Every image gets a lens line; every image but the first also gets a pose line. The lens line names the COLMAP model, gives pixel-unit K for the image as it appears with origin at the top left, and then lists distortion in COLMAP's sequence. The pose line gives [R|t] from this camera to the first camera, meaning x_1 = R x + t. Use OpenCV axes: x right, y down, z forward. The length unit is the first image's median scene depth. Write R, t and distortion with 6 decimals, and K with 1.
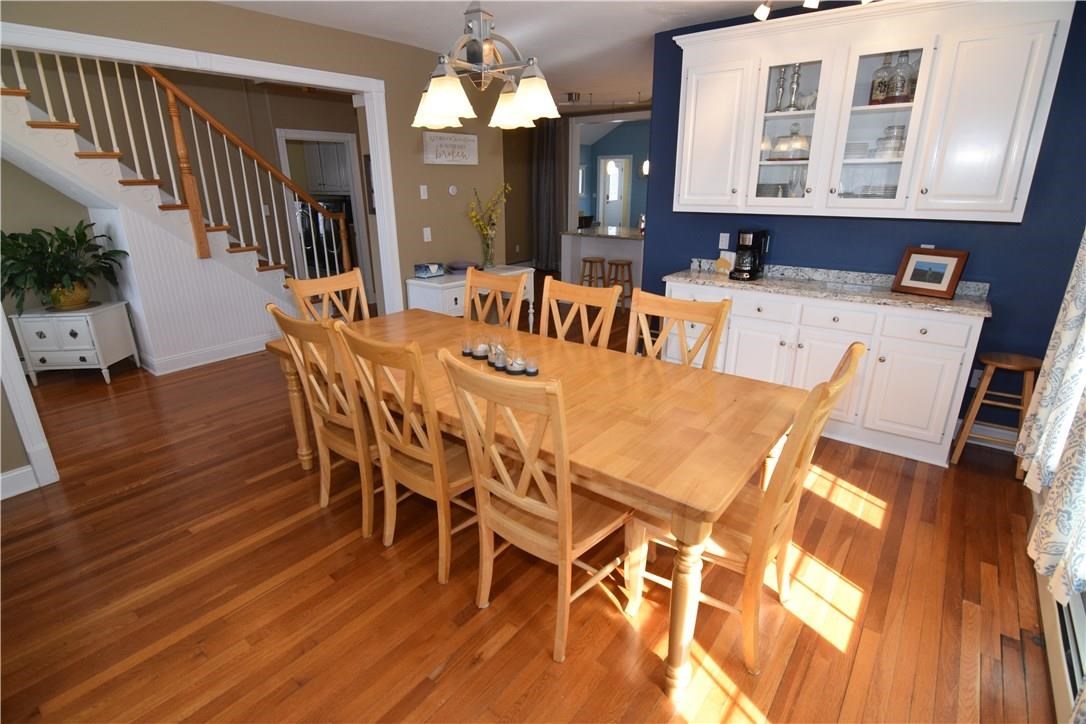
lens RADIAL K [[524.5, 0, 545.3], [0, 524.5, 356.3], [0, 0, 1]] dist [-0.009371, -0.007771]
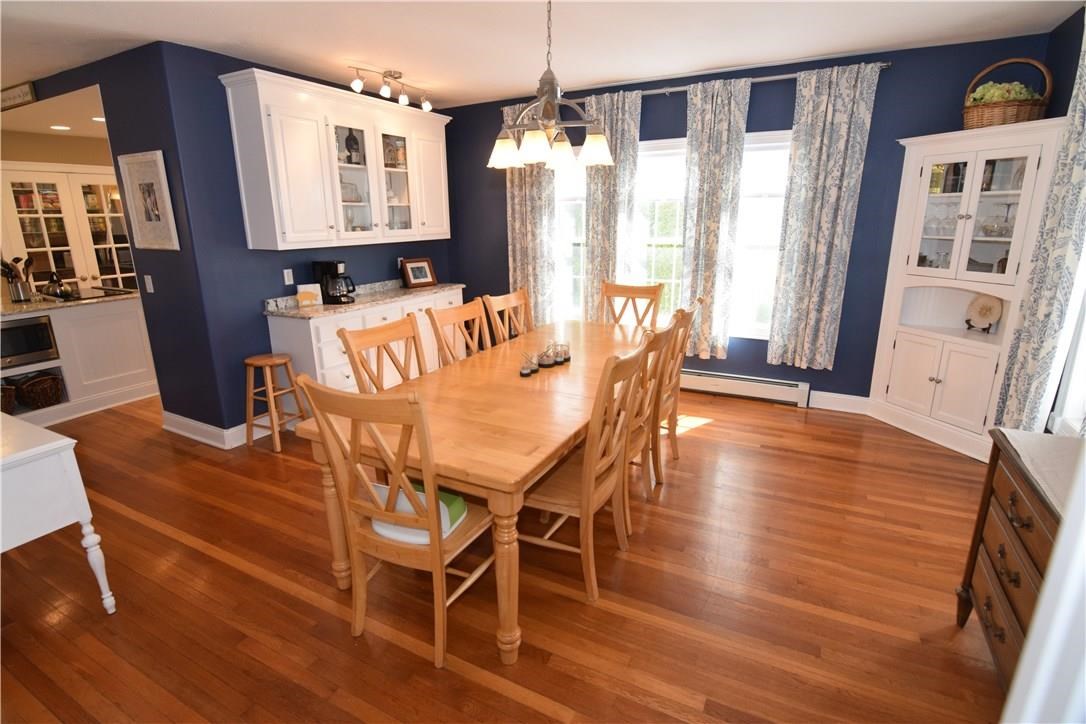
lens RADIAL K [[524.5, 0, 547.8], [0, 524.5, 363.3], [0, 0, 1]] dist [-0.009371, -0.007771]
pose [[-0.181306, -0.256716, 0.949329, -0.993560], [0.319560, 0.897563, 0.303748, -0.281413], [-0.930059, 0.358439, -0.080698, 0.870412]]
